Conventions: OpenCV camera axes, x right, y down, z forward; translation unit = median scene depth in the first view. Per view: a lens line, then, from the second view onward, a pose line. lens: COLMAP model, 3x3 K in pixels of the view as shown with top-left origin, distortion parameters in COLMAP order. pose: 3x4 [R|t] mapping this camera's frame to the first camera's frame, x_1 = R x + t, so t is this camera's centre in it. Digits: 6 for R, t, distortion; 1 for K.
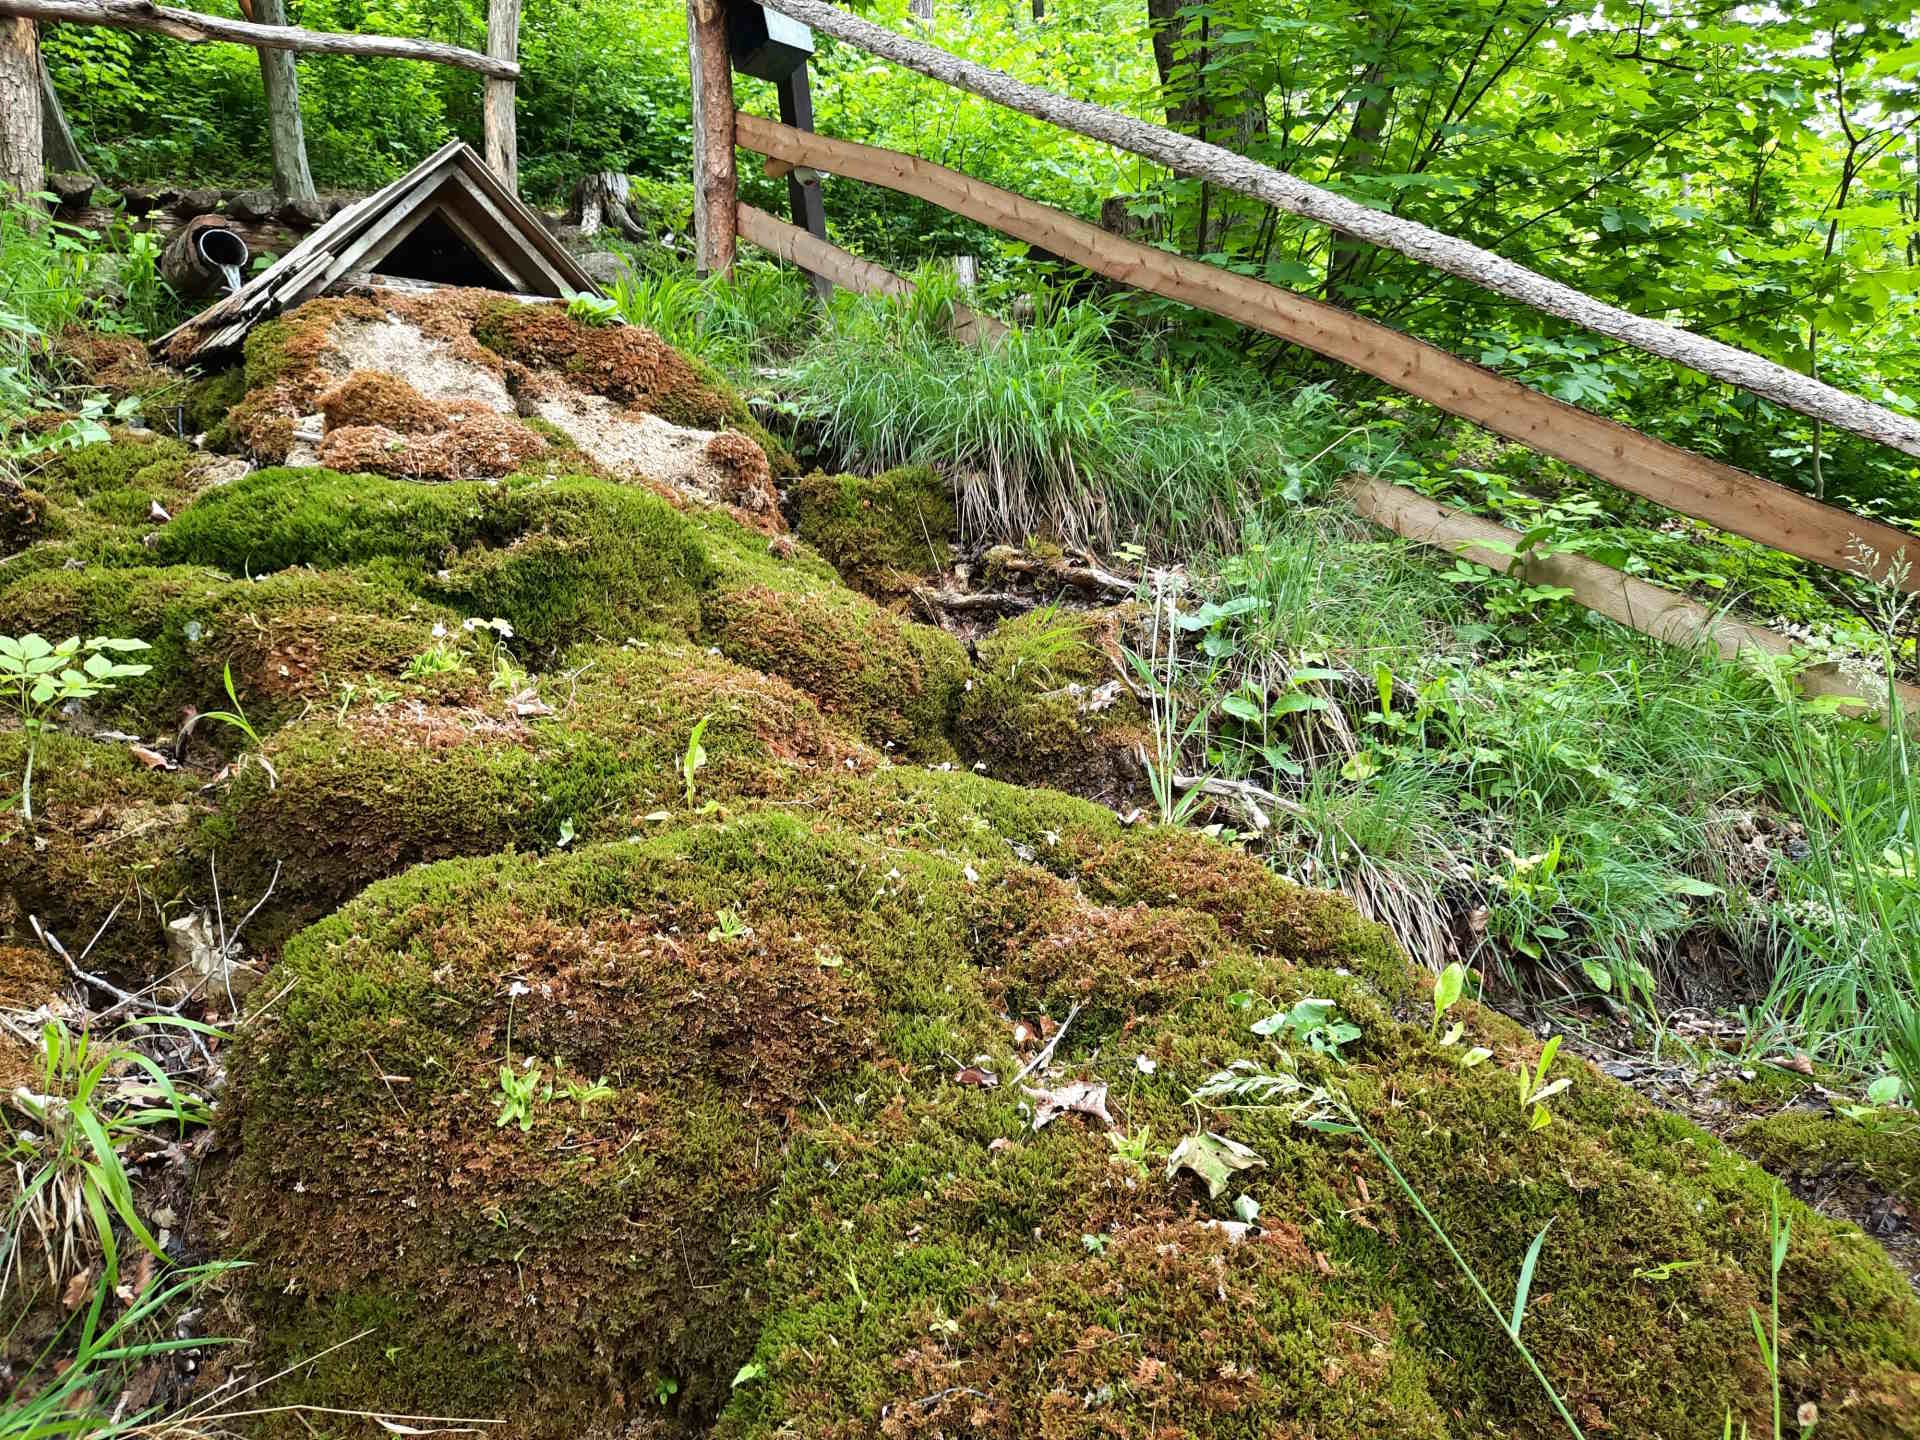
lens RADIAL K [[1398.6, 0, 966.2], [0, 1398.6, 735.9], [0, 0, 1]] dist [0.042128, -0.046715]
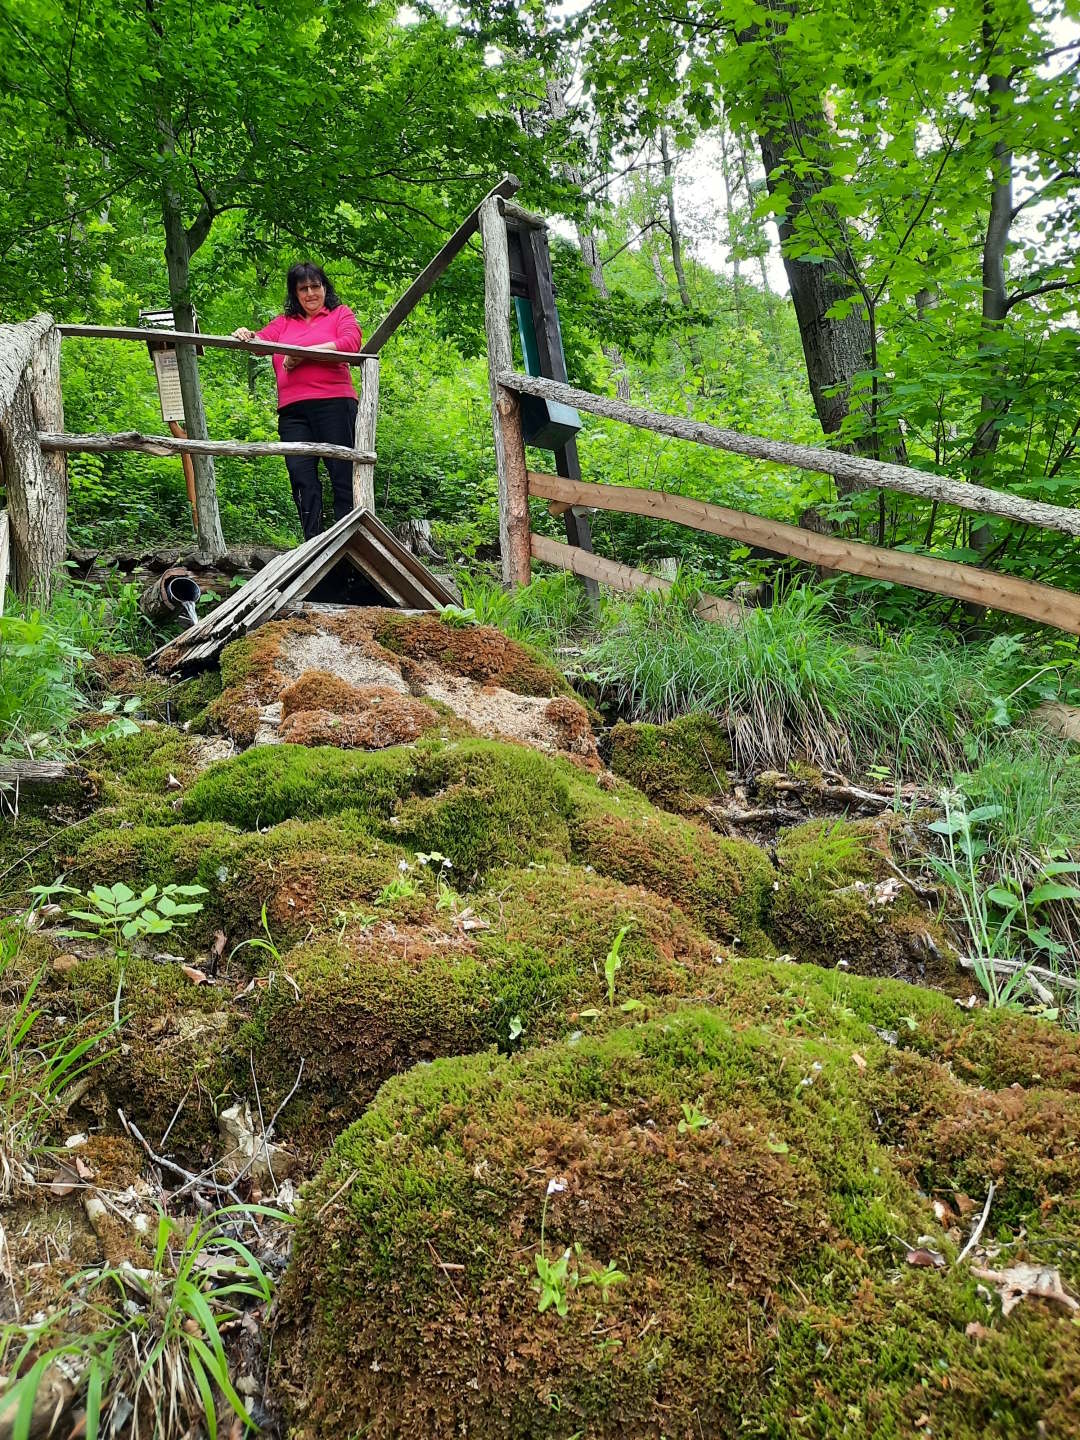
lens RADIAL K [[1048.9, 0, 535.6], [0, 1048.9, 725.6], [0, 0, 1]] dist [0.042128, -0.046715]
pose [[0.992491, -0.052409, -0.110522, -0.109024], [0.032718, 0.984381, -0.172982, -0.023865], [0.117862, 0.168067, 0.978704, 0.033486]]
